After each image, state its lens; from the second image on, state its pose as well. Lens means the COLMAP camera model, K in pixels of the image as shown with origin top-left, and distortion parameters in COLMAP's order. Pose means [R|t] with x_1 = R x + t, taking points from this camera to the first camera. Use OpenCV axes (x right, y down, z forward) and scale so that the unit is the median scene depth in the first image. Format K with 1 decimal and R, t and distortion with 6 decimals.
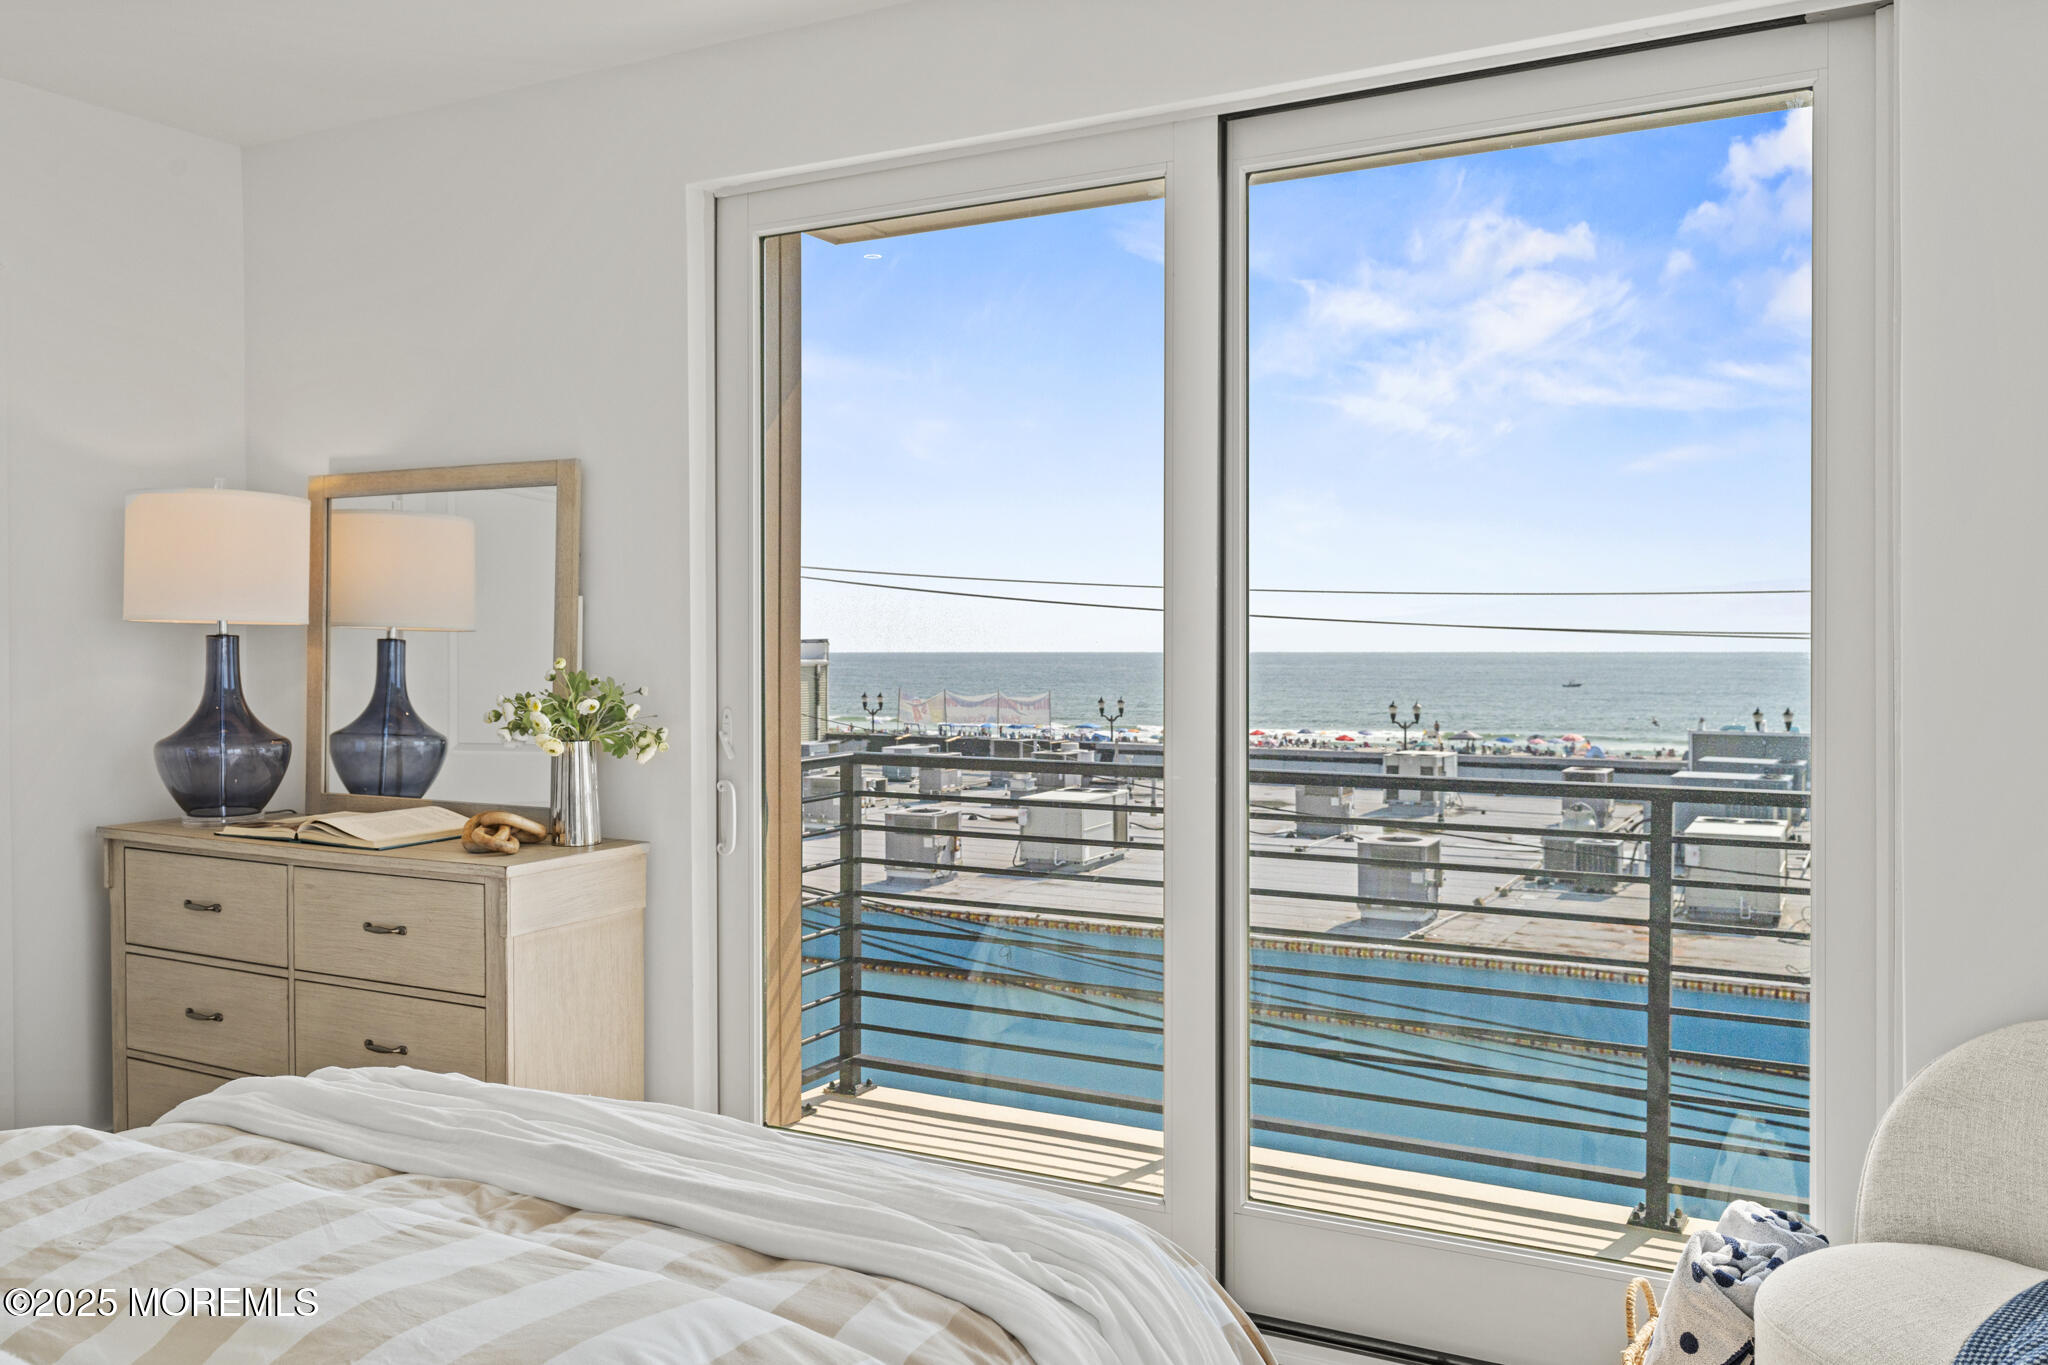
lens RADIAL K [[1592.7, 0, 1026.1], [0, 1592.7, 648.6], [0, 0, 1]] dist [0.232882, -0.301952]
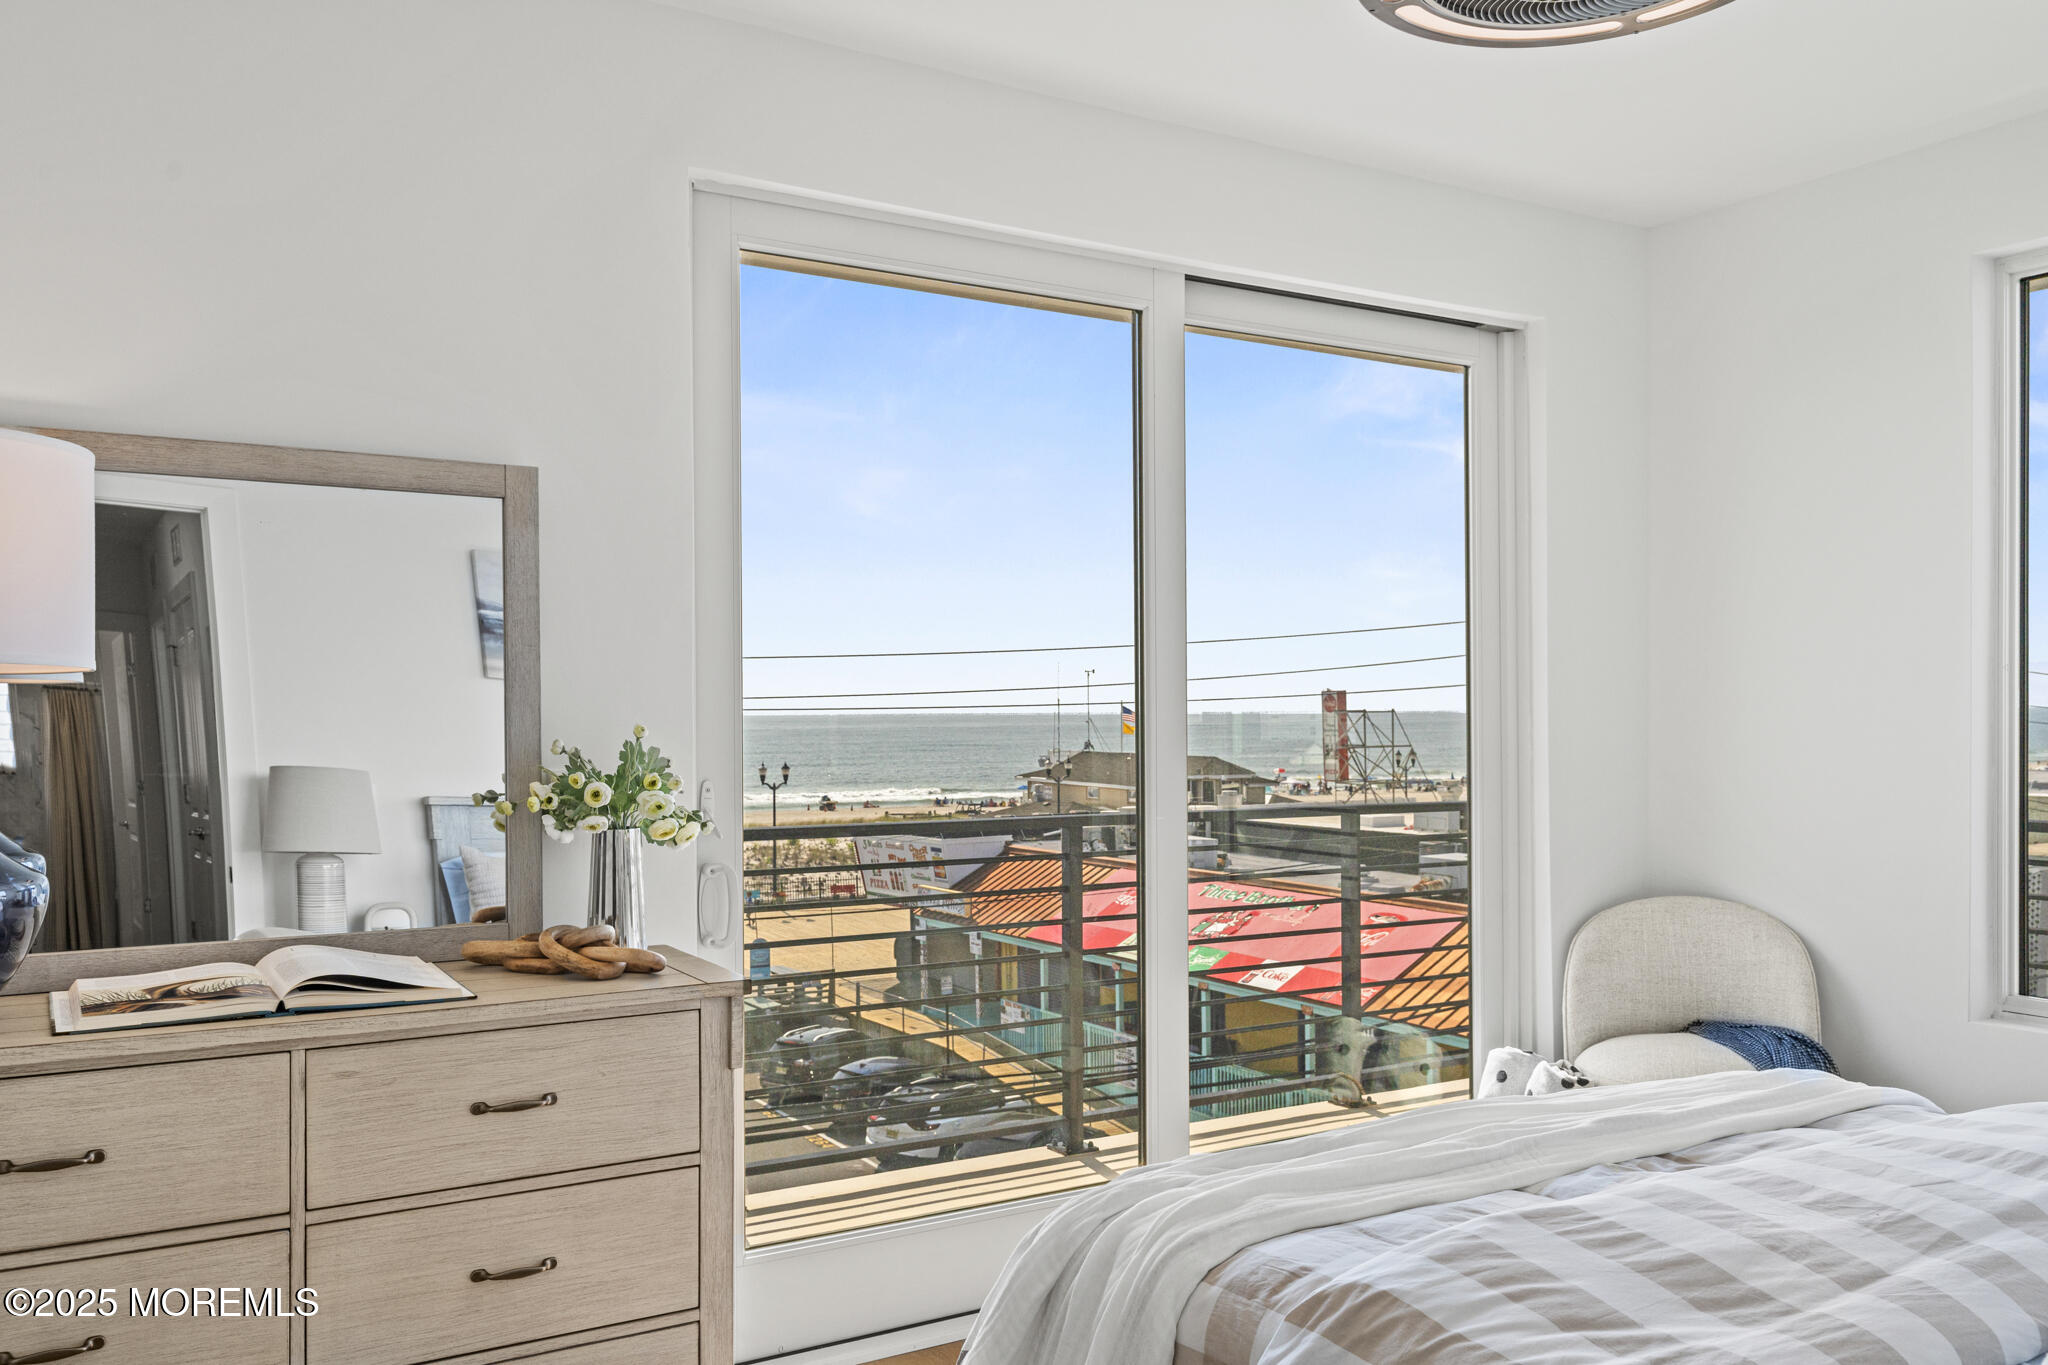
lens RADIAL K [[1621.7, 0, 1024.0], [0, 1621.7, 682.5], [0, 0, 1]] dist [-0.005424, -0.003221]
pose [[0.504089, 0.014446, 0.863531, -0.853766], [0.004273, 0.999806, -0.019220, 0.000384], [-0.863641, 0.013378, 0.503929, 0.430454]]
